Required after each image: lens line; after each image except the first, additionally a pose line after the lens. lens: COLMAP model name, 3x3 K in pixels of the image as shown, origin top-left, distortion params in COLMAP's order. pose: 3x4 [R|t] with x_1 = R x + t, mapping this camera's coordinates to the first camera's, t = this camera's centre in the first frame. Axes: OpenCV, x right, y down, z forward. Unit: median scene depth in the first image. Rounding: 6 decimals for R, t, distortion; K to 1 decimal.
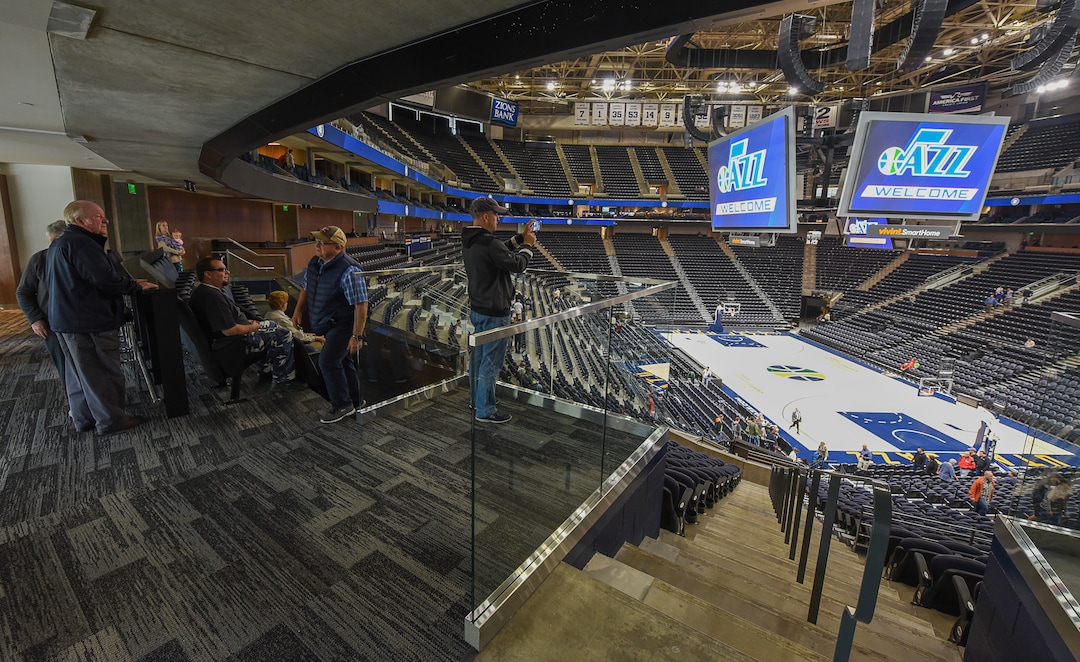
lens RADIAL K [[449.9, 0, 511.7], [0, 449.9, 308.5], [0, 0, 1]] dist [-0.000035, -0.010506]
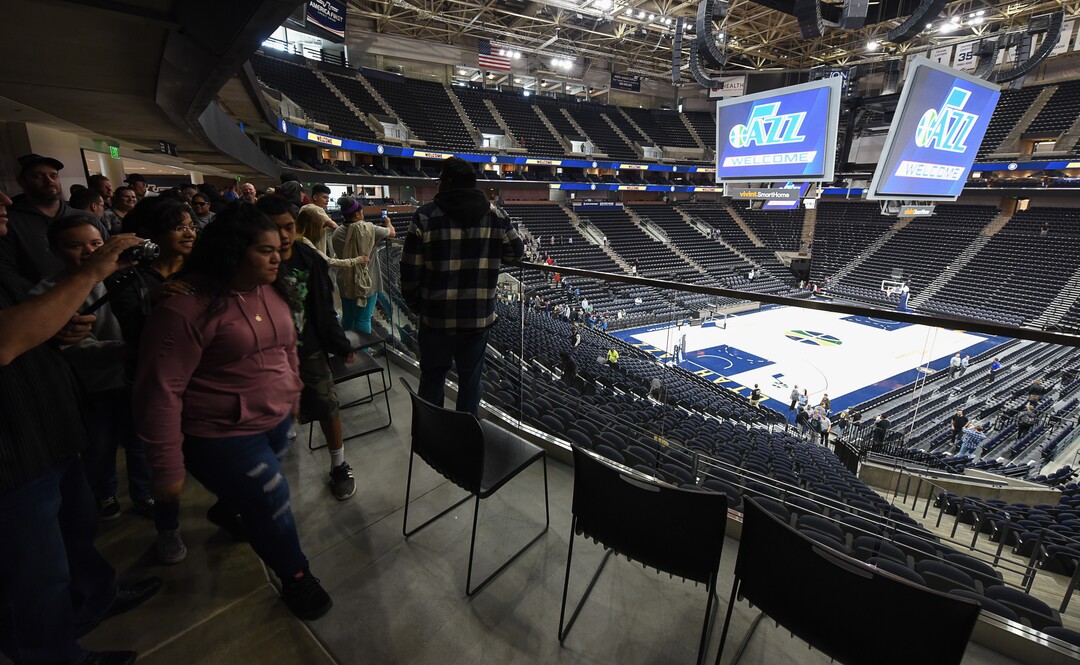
lens RADIAL K [[433.9, 0, 534.1], [0, 433.9, 301.9], [0, 0, 1]] dist [-0.017943, -0.000764]
pose [[0.488061, 0.193602, -0.851067, 1.052228], [-0.153019, 0.978966, 0.134945, 0.026787], [0.859292, 0.064368, 0.507420, -0.035673]]
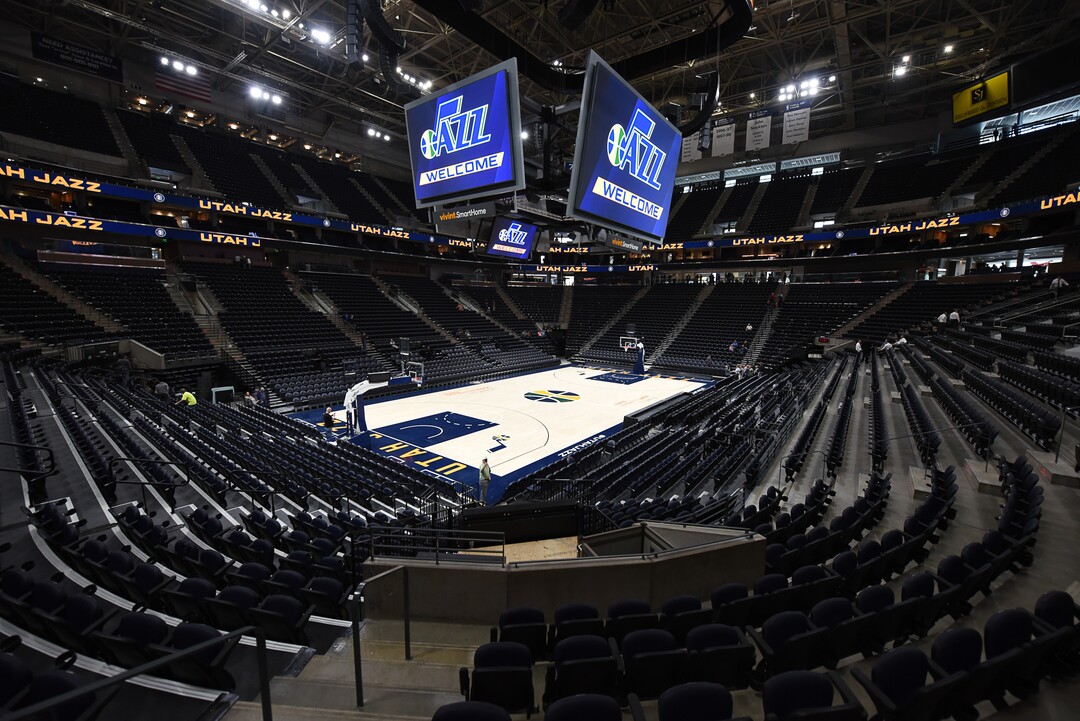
lens RADIAL K [[431.6, 0, 535.8], [0, 431.6, 361.6], [0, 0, 1]] dist [-0.017226, -0.000263]
pose [[0.804265, 0.072681, -0.589809, 1.026786], [-0.104349, 0.994344, -0.019760, 0.088448], [0.585037, 0.077439, 0.807301, 0.257519]]
